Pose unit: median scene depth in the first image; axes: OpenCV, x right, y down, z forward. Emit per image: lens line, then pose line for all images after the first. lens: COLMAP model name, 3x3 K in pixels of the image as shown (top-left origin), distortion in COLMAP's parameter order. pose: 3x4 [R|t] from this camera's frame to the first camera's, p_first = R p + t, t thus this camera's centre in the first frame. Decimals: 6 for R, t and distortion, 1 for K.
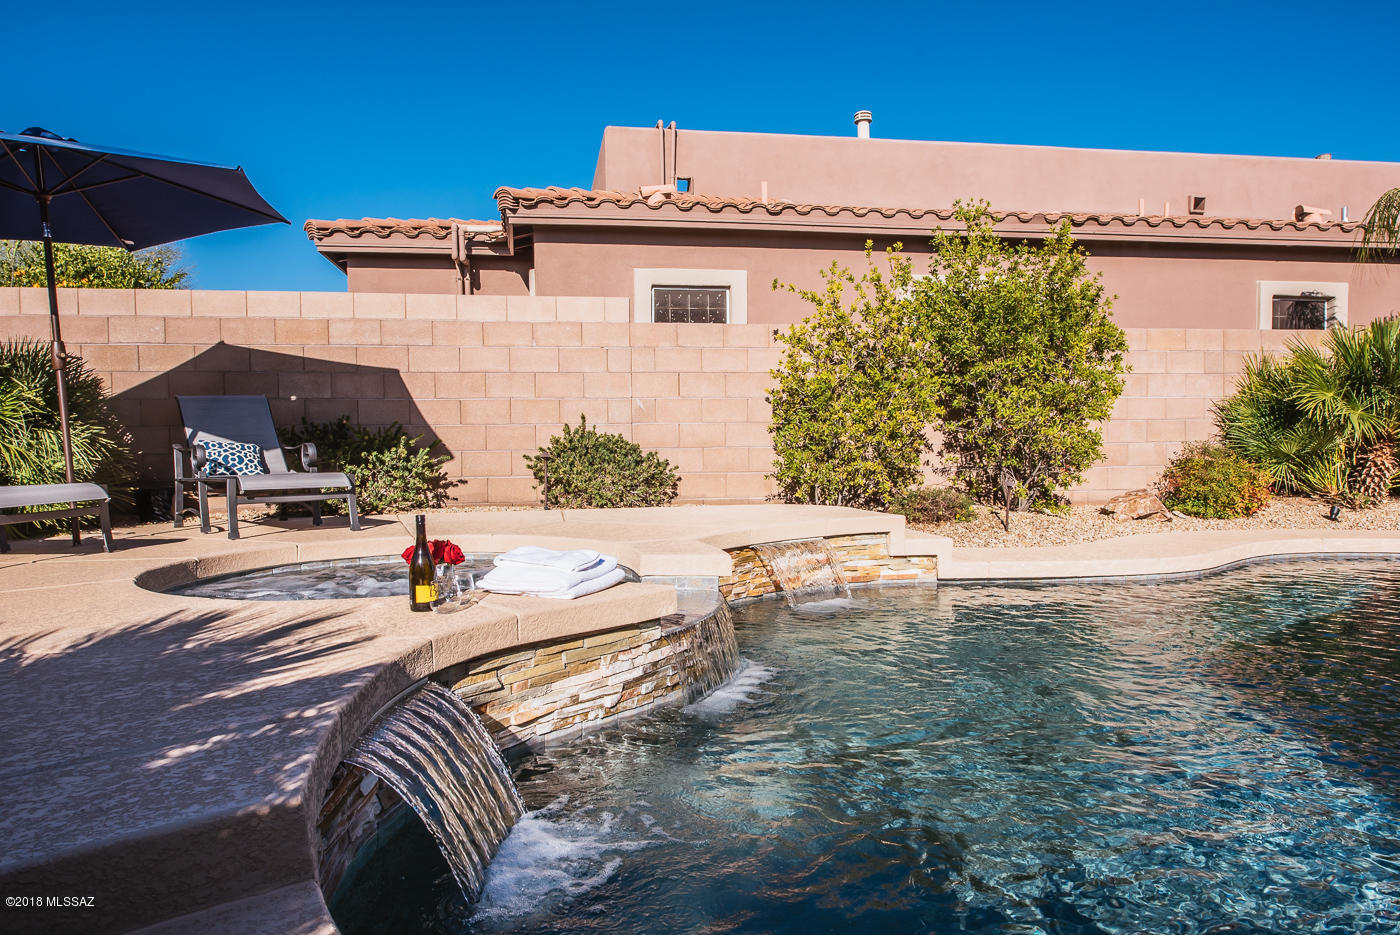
lens RADIAL K [[941.8, 0, 702.7], [0, 941.8, 460.4], [0, 0, 1]] dist [0.005232, -0.001068]
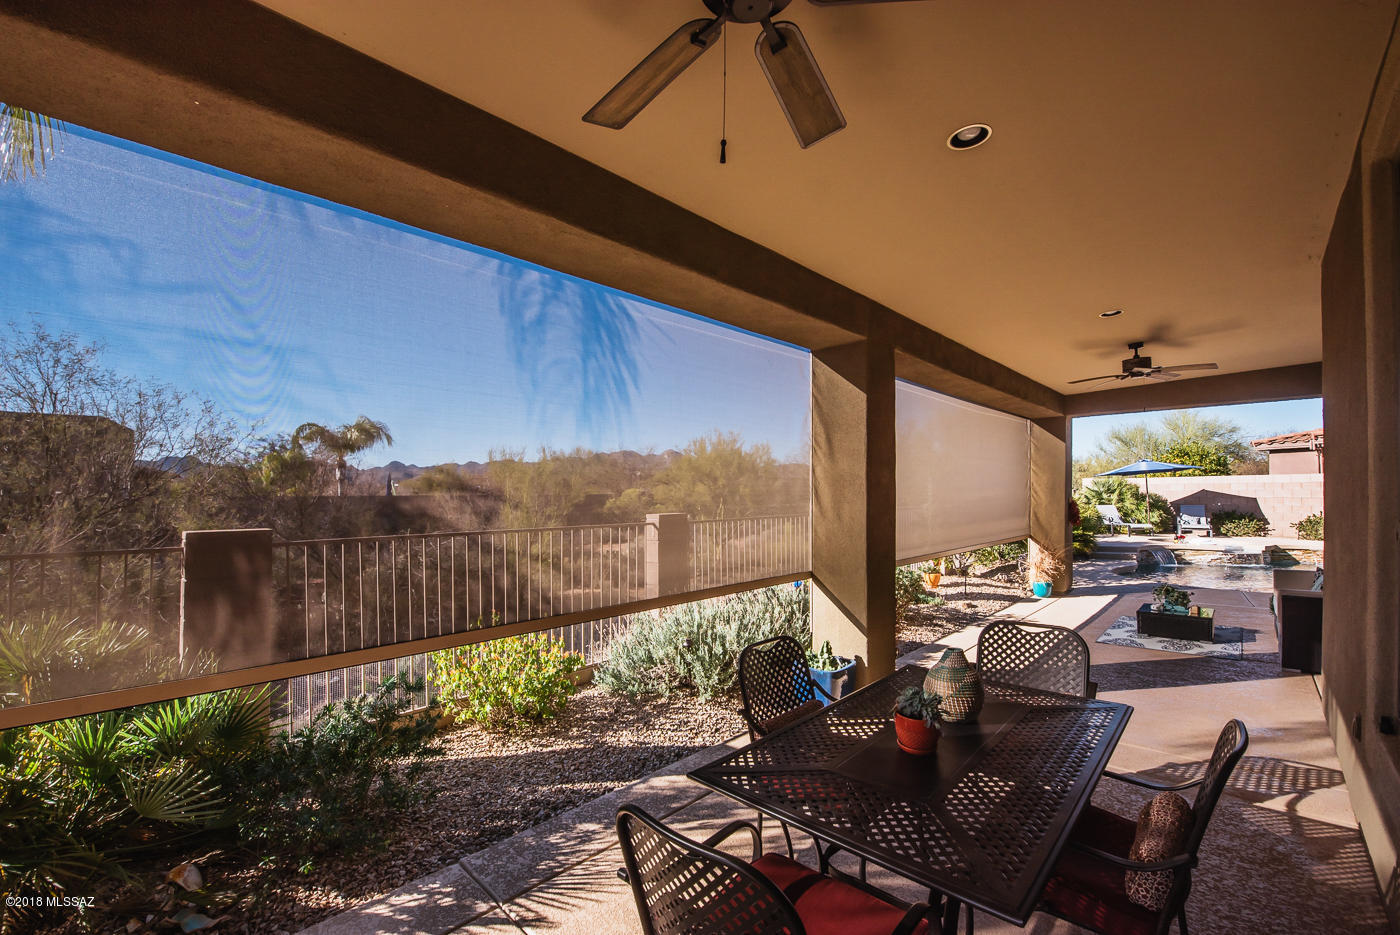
lens RADIAL K [[568.8, 0, 713.2], [0, 568.8, 498.7], [0, 0, 1]] dist [-0.018812, -0.002245]
pose [[0.205076, 0.018708, -0.978567, 1.306346], [-0.024233, 0.999608, 0.014032, -0.069273], [0.978446, 0.020836, 0.205449, -1.403522]]
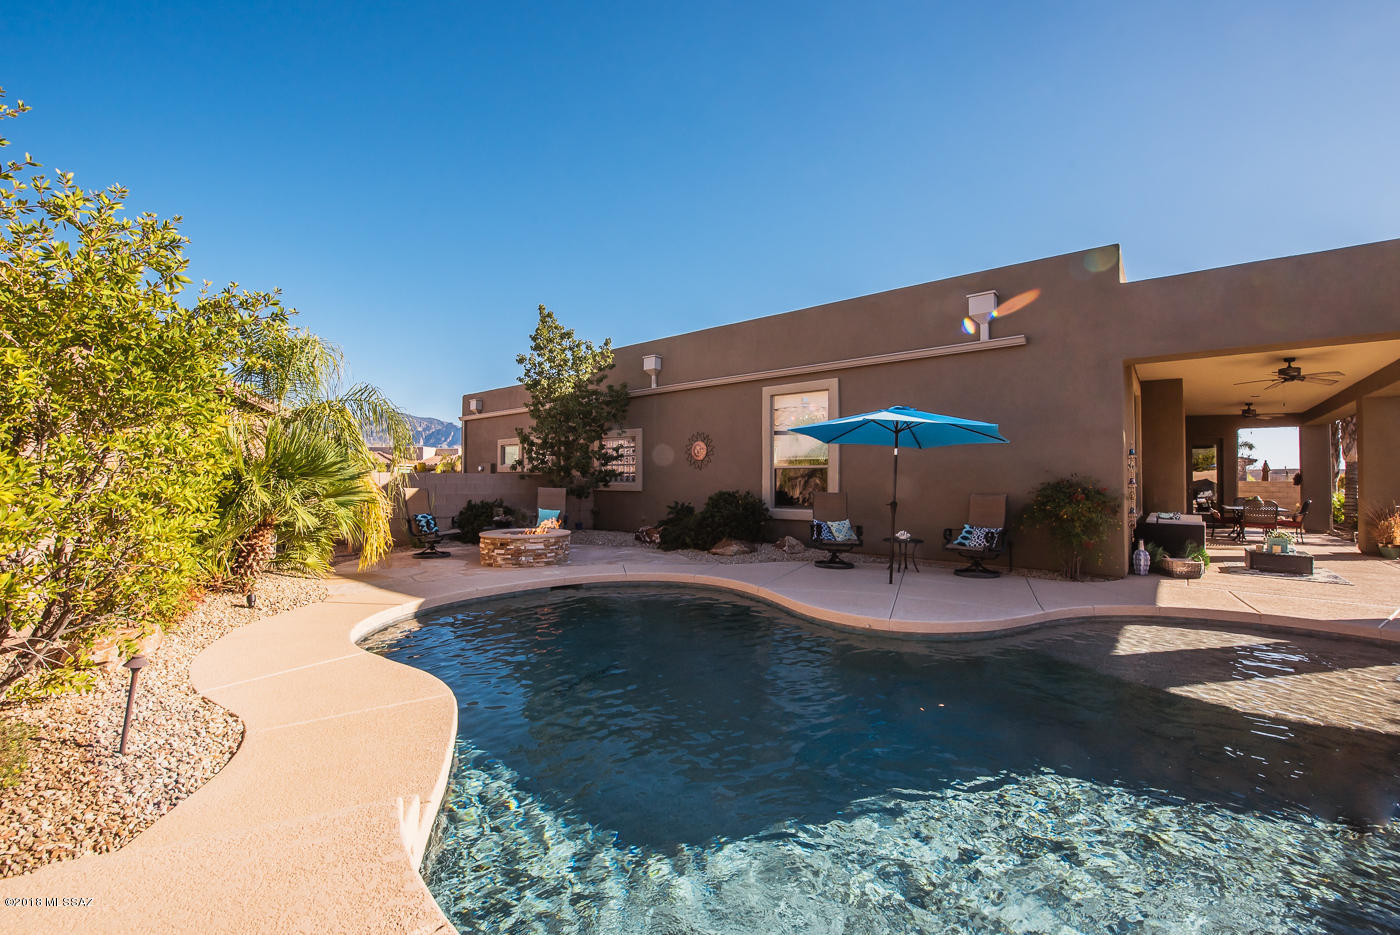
lens RADIAL K [[568.8, 0, 694.9], [0, 568.8, 470.1], [0, 0, 1]] dist [-0.018812, -0.002245]
pose [[-0.254517, 0.024854, 0.966749, -0.058549], [0.021771, 0.999564, -0.019966, -0.061296], [-0.966823, 0.015966, -0.254947, 0.635564]]
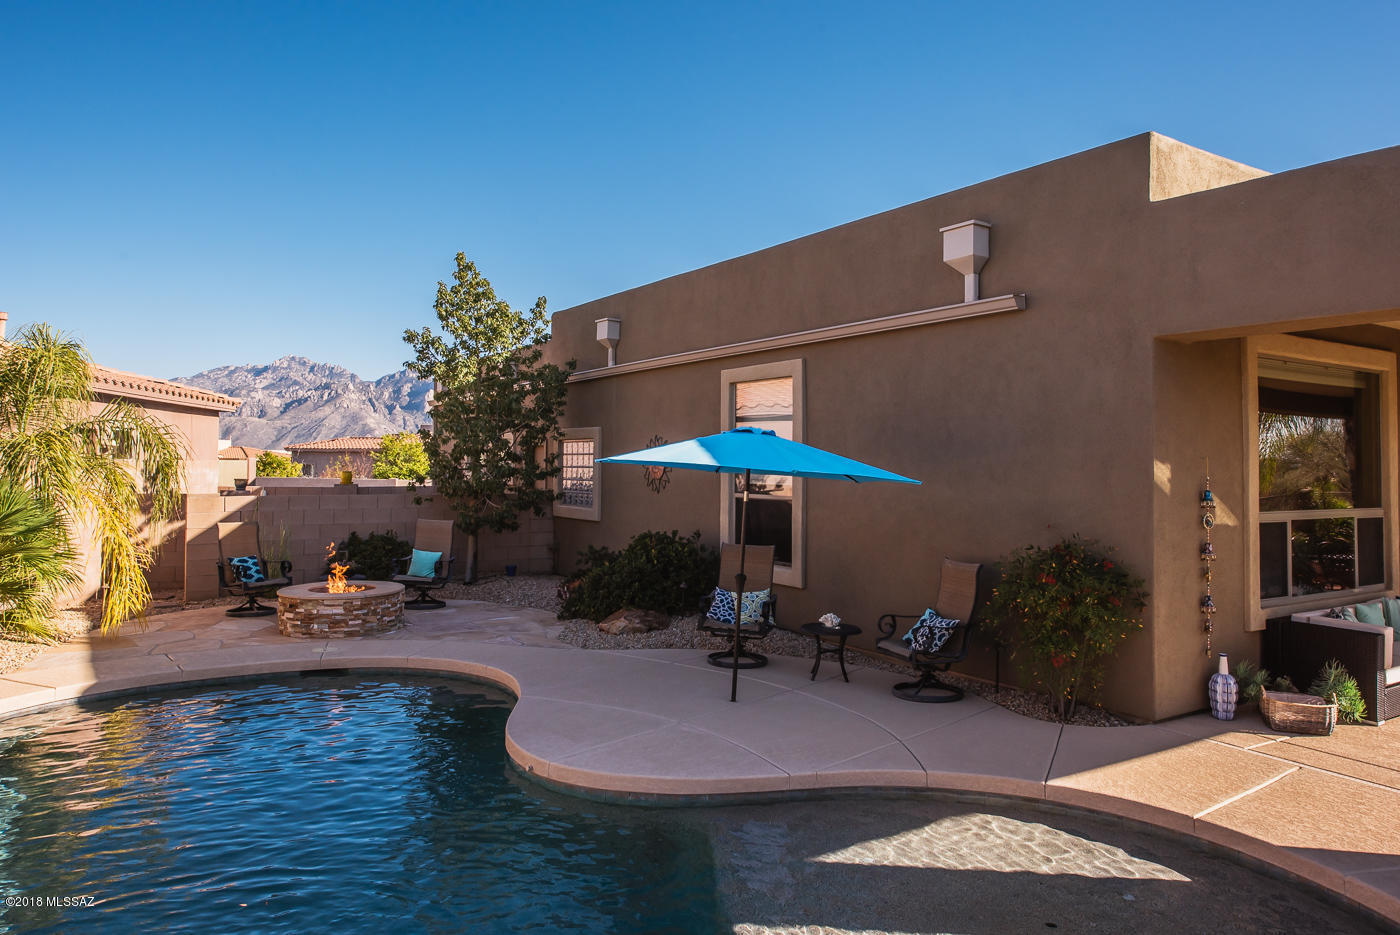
lens RADIAL K [[941.8, 0, 700.1], [0, 941.8, 433.8], [0, 0, 1]] dist [0.005232, -0.001068]
pose [[0.028768, 0.040620, 0.998760, -0.221003], [0.016175, 0.999024, -0.041097, -0.119229], [-0.999455, 0.017337, 0.028083, 0.175408]]
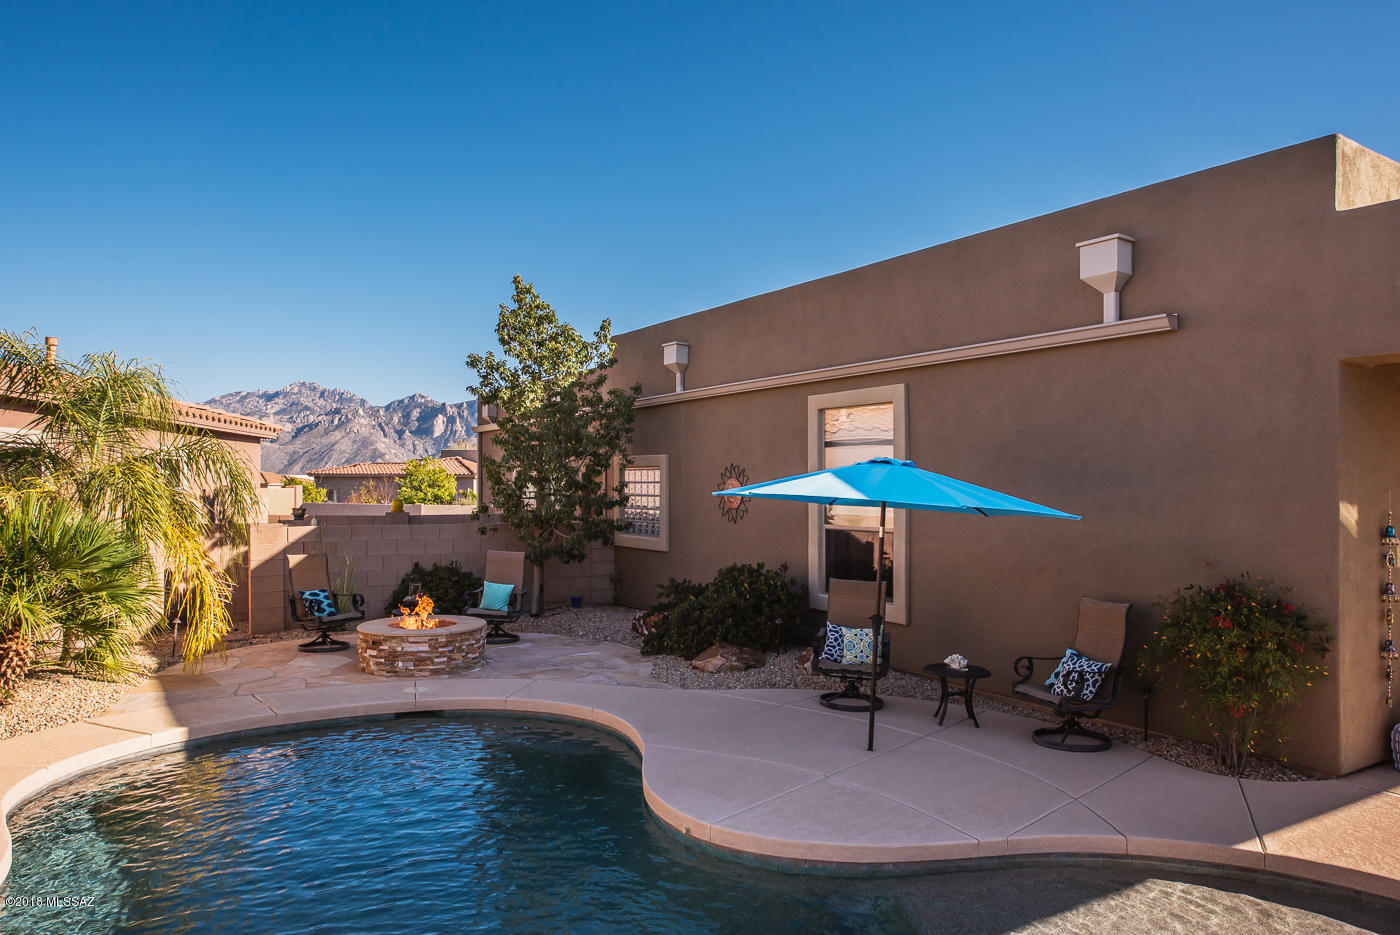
lens RADIAL K [[941.8, 0, 690.9], [0, 941.8, 467.8], [0, 0, 1]] dist [0.005232, -0.001068]
pose [[0.047026, 0.028556, 0.998485, -0.170841], [0.018263, 0.999400, -0.029442, -0.130663], [-0.998727, 0.019620, 0.046476, 0.282322]]
